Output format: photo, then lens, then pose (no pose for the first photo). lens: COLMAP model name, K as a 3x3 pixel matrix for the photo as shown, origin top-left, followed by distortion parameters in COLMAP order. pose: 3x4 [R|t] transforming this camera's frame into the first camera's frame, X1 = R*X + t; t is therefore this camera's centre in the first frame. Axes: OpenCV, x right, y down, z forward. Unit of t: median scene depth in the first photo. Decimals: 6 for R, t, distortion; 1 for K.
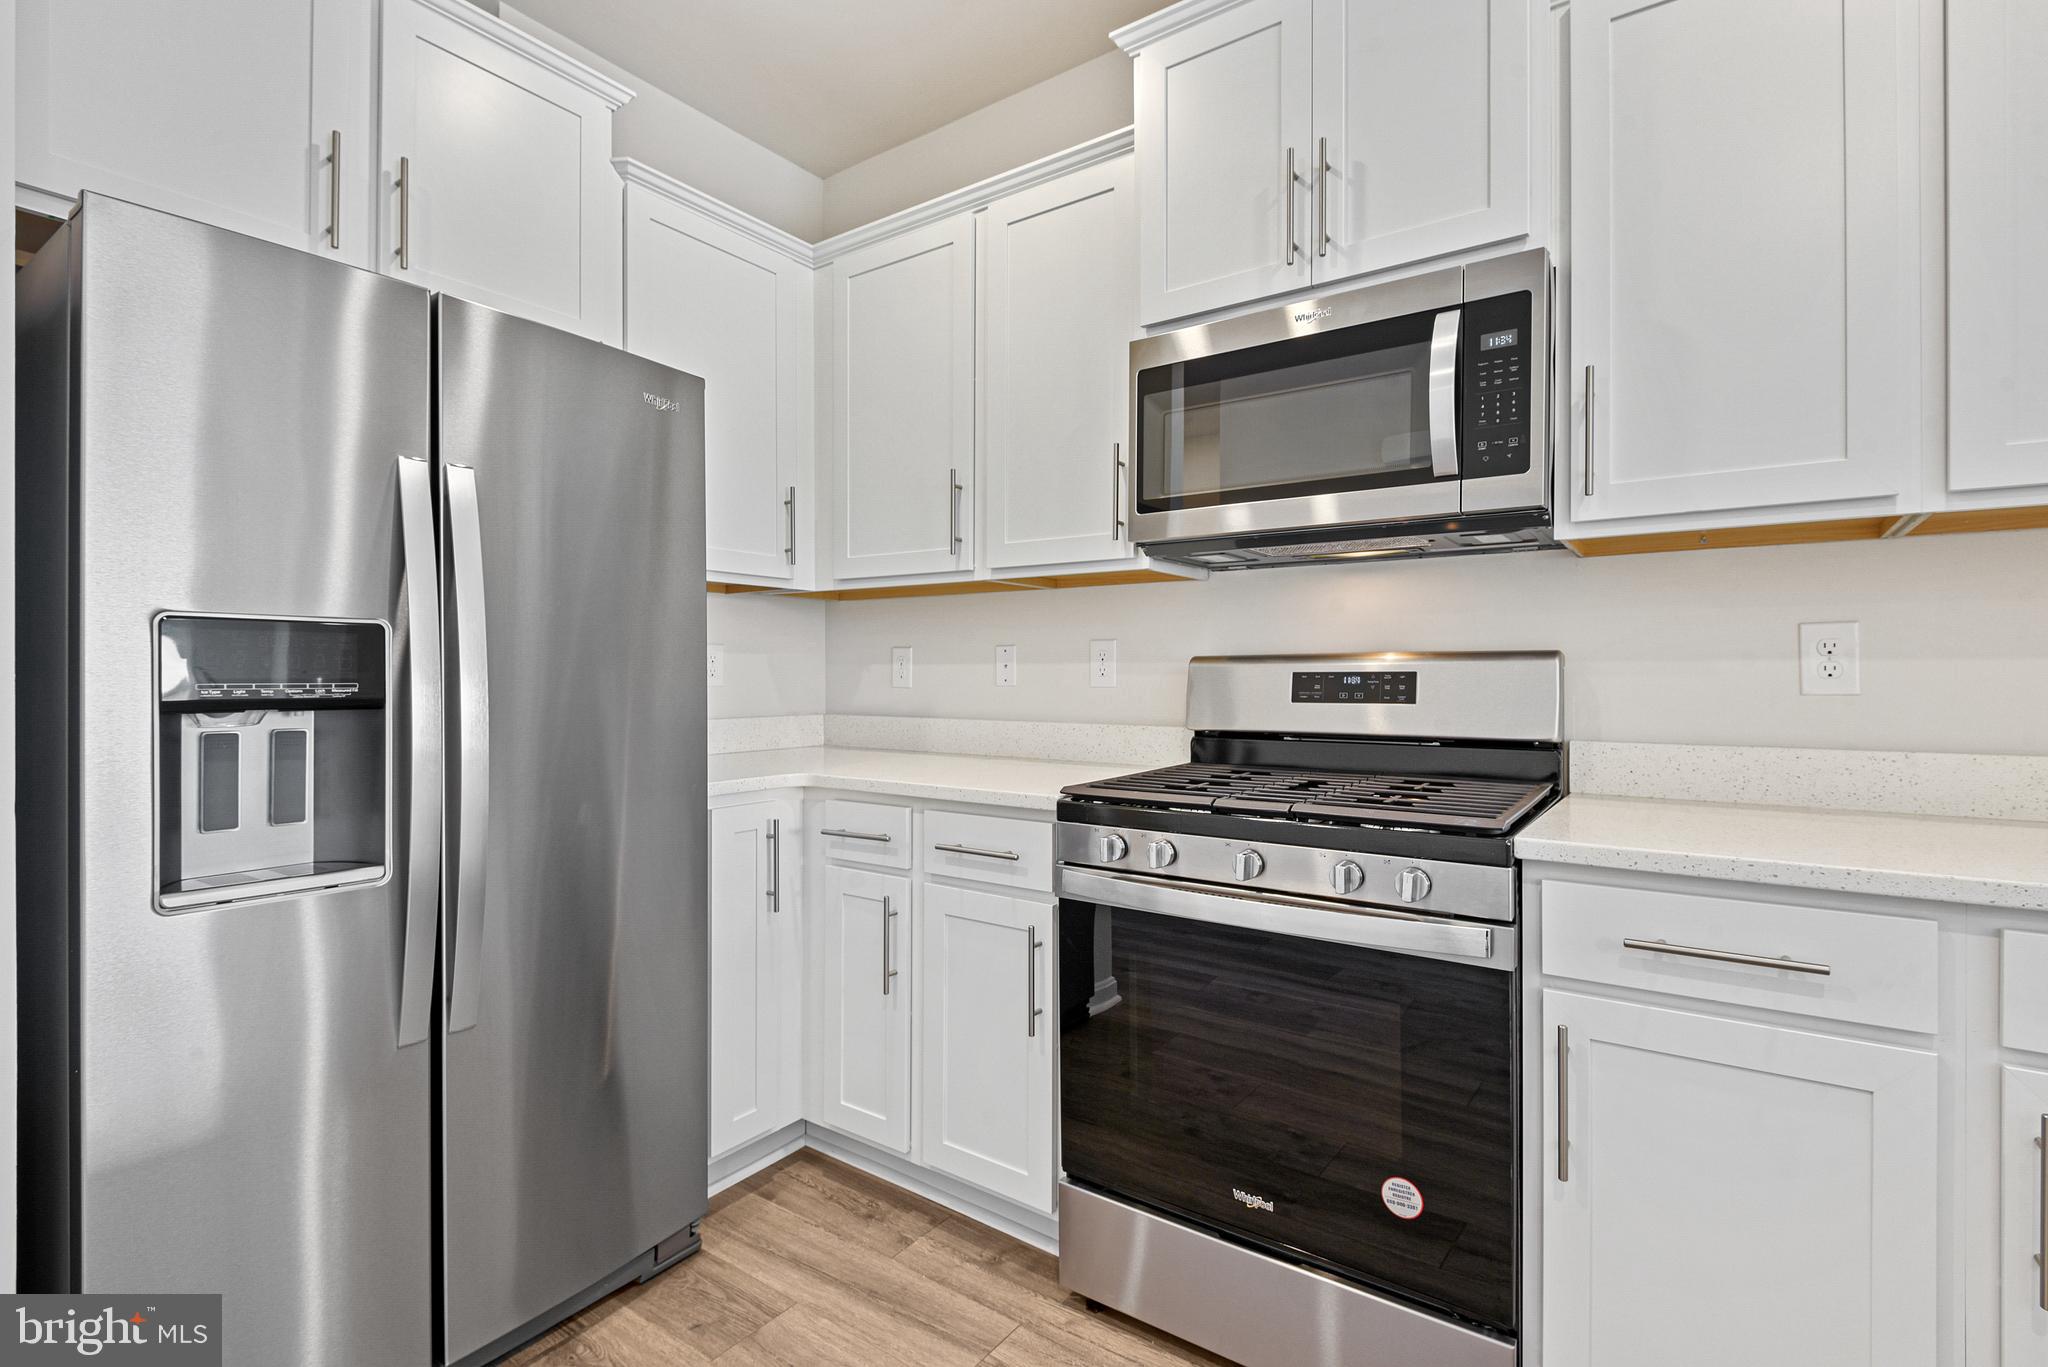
lens RADIAL K [[946.4, 0, 1028.0], [0, 946.4, 677.8], [0, 0, 1]] dist [0.016749, -0.018285]
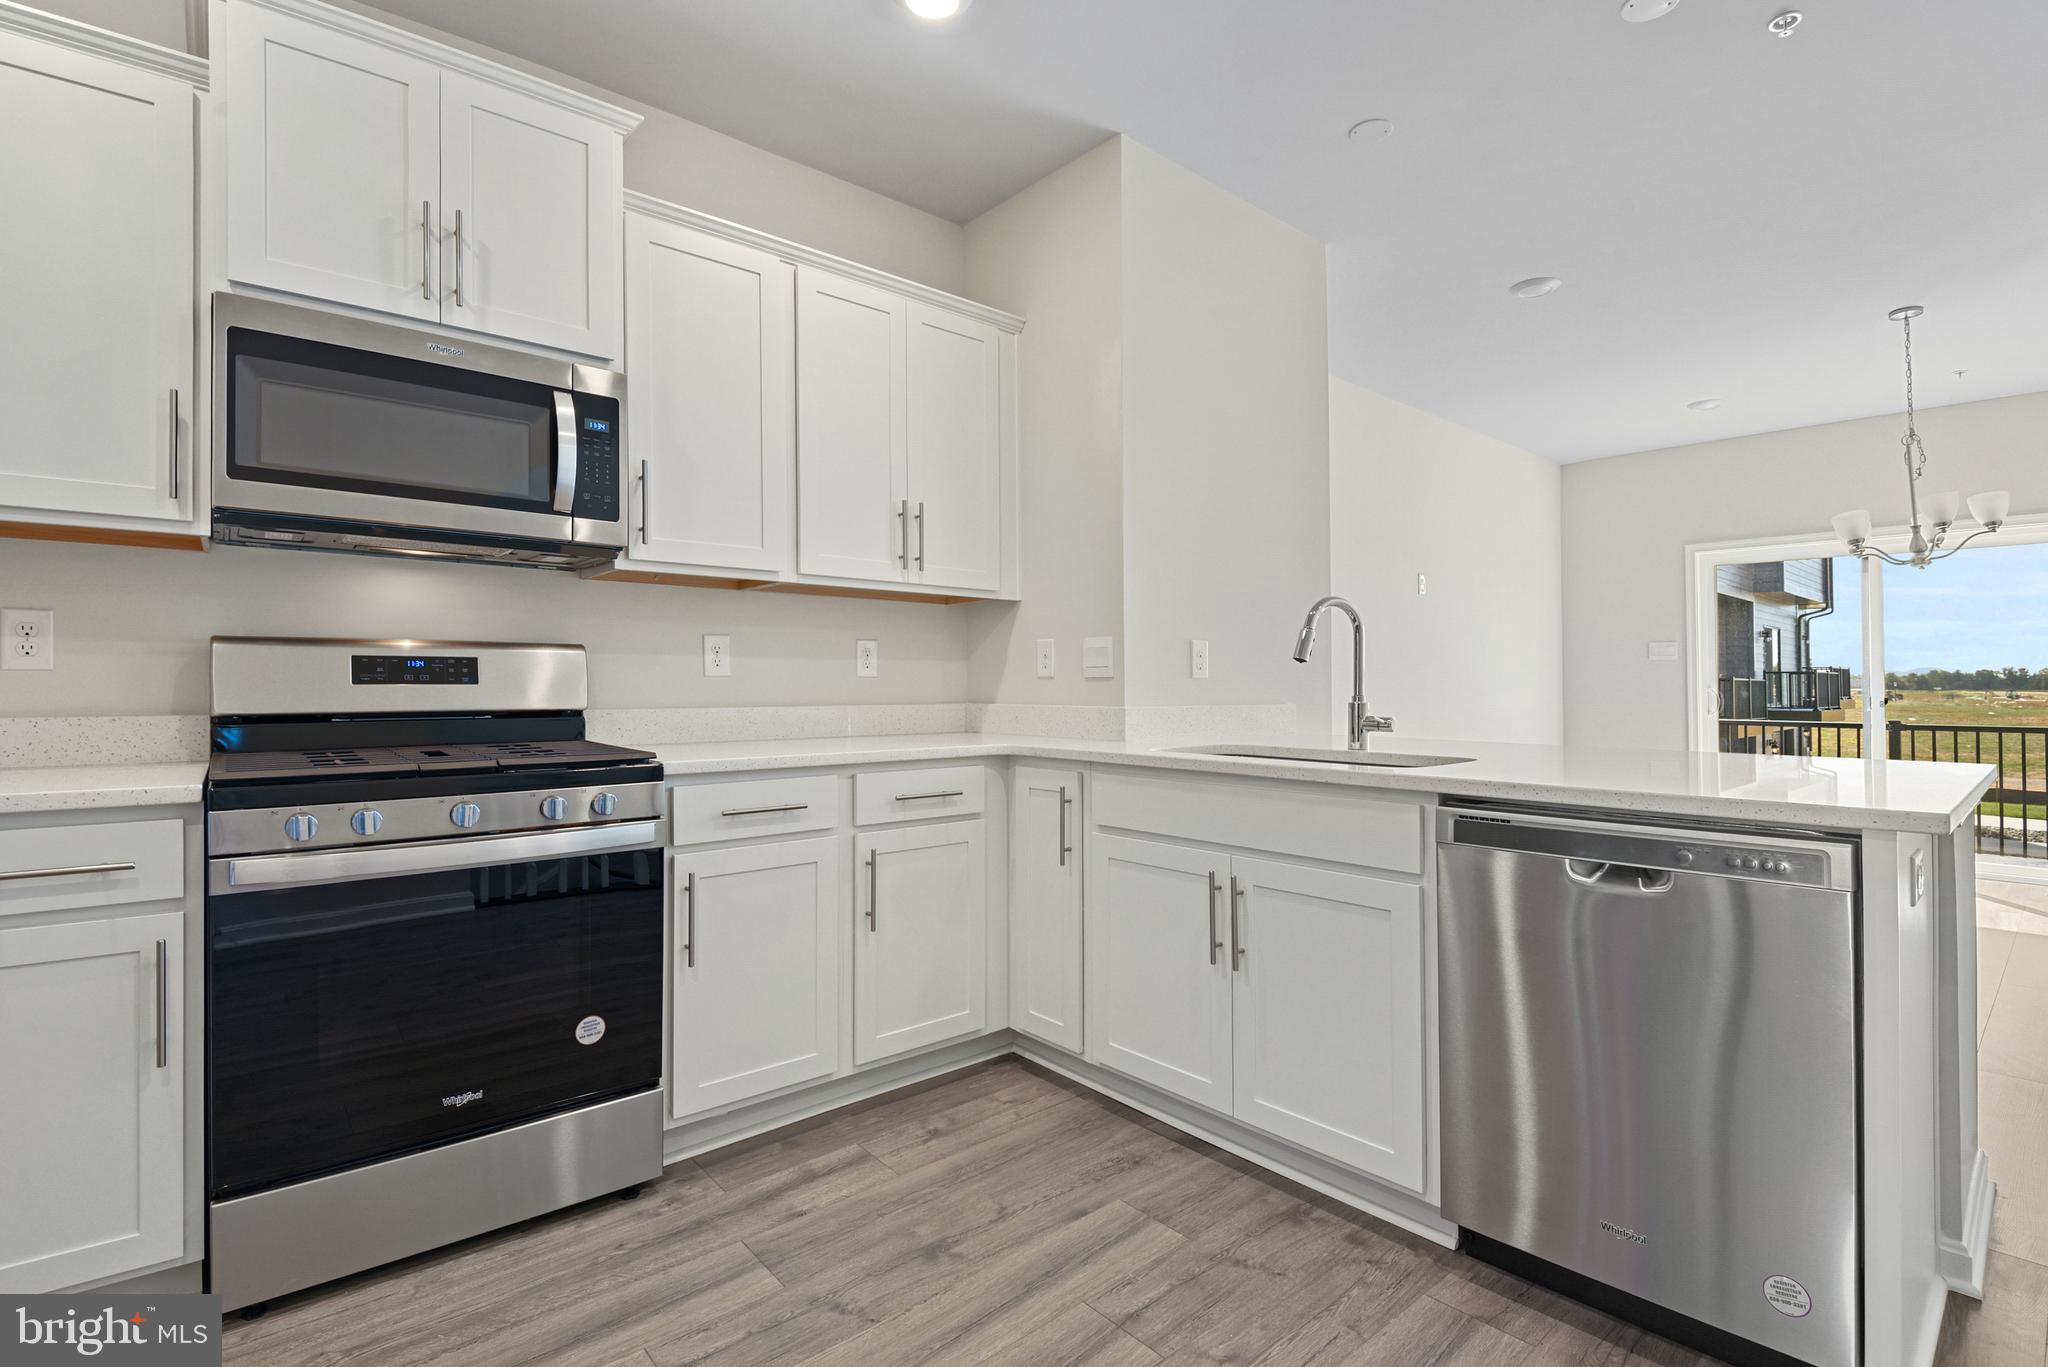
lens RADIAL K [[939.2, 0, 1014.4], [0, 939.2, 672.7], [0, 0, 1]] dist [0.001527, -0.029581]
pose [[0.242865, 0.014139, 0.969957, -0.612990], [0.000191, 0.999893, -0.014624, 0.032073], [-0.970060, 0.003737, 0.242836, 0.045799]]
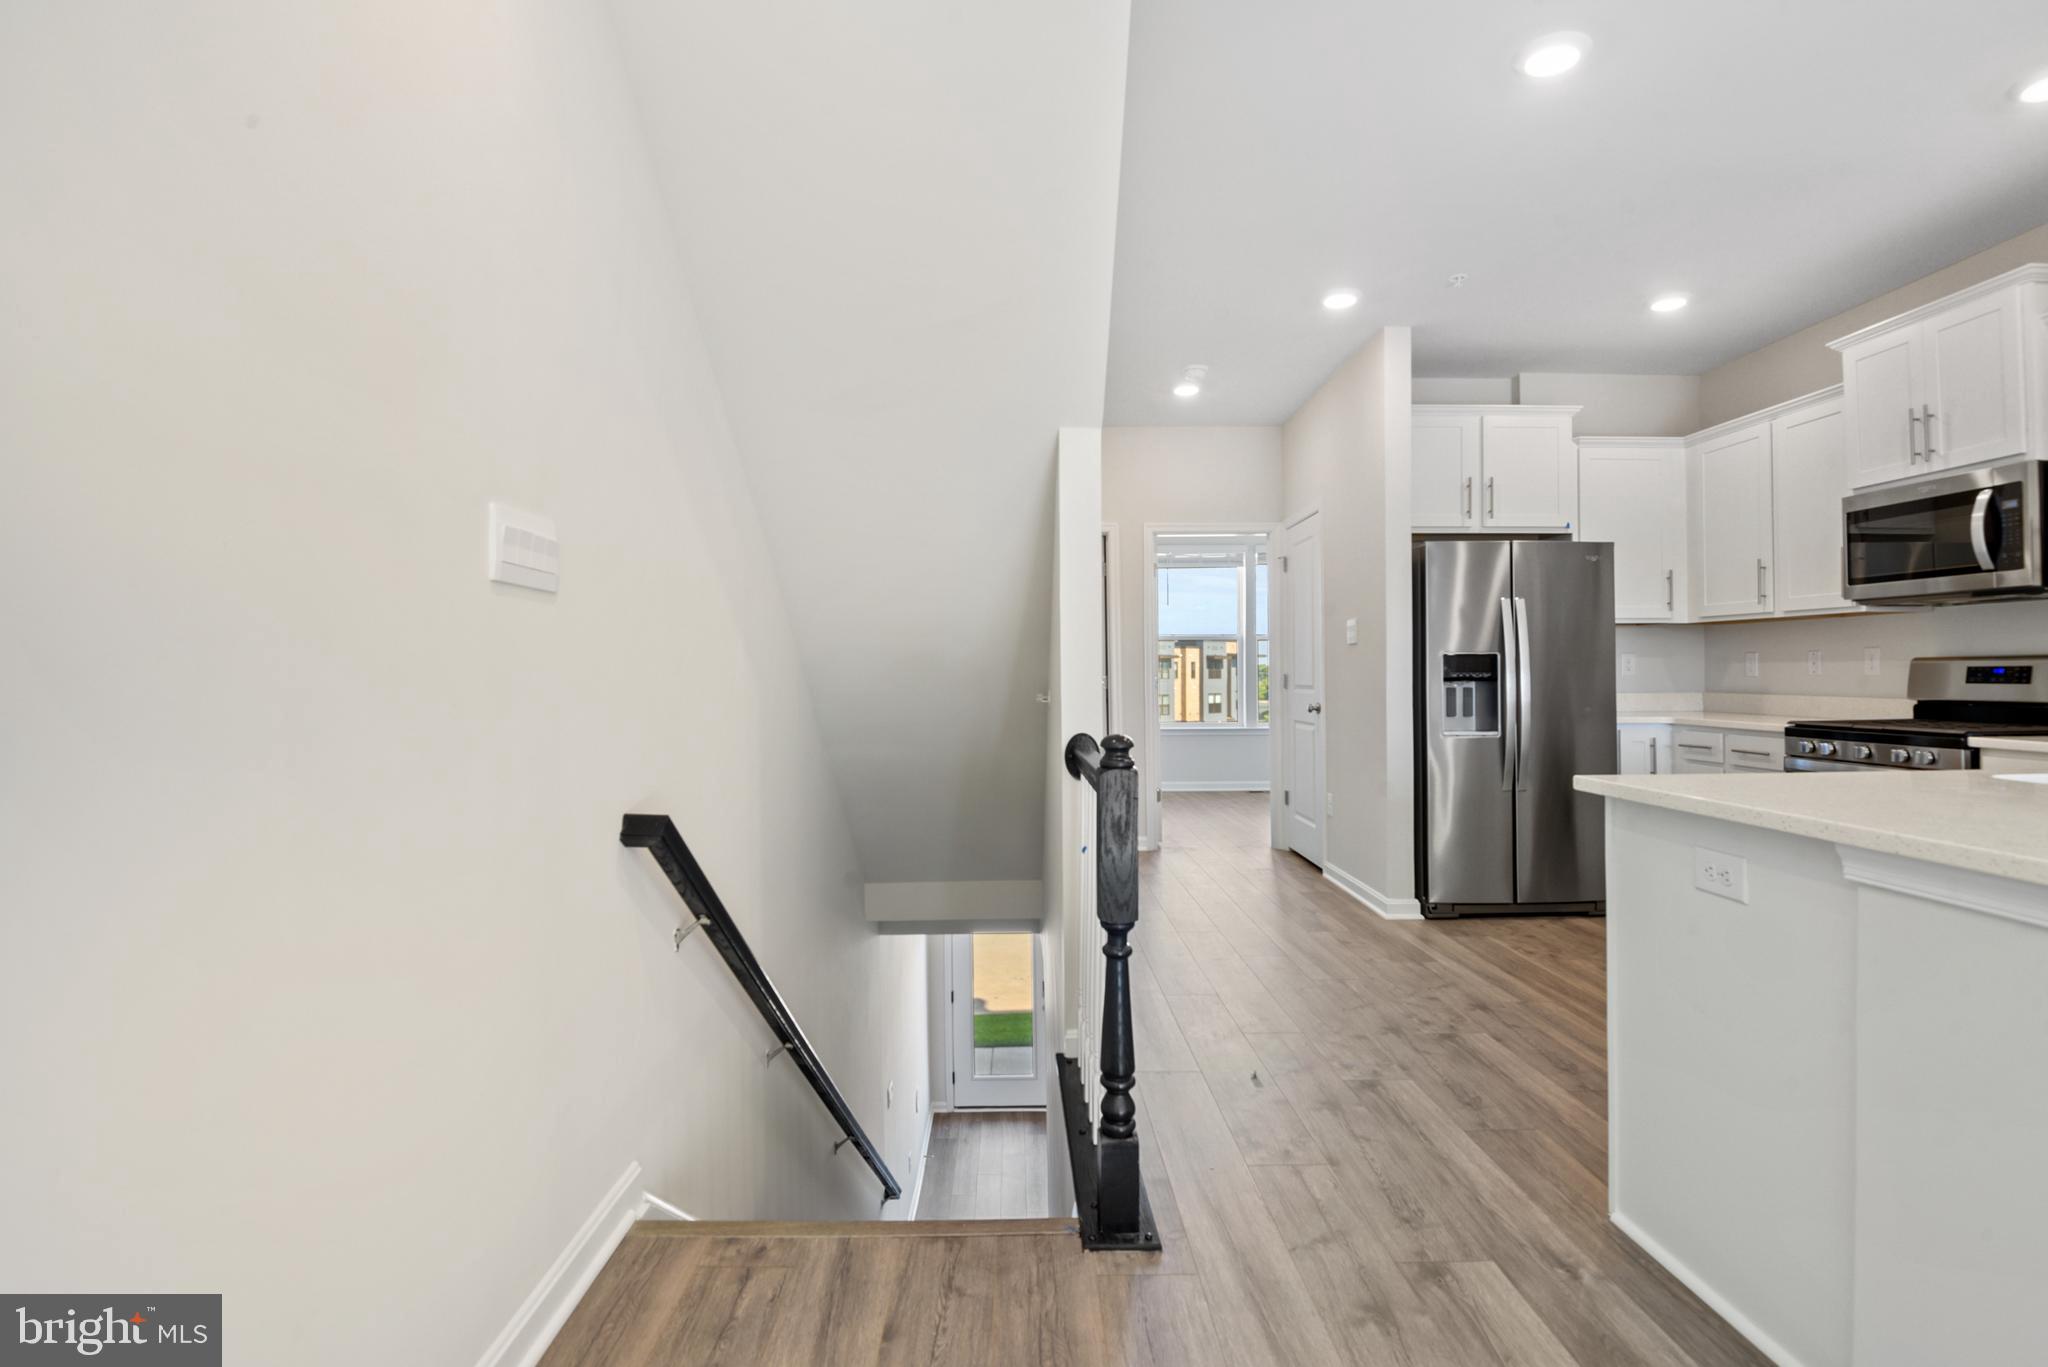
lens RADIAL K [[970.7, 0, 1056.4], [0, 970.7, 656.5], [0, 0, 1]] dist [0.000424, -0.018073]
pose [[0.616810, -0.014656, -0.786976, 0.720143], [0.000411, 0.999832, -0.018298, 0.008636], [0.787112, 0.010963, 0.616712, -1.620643]]
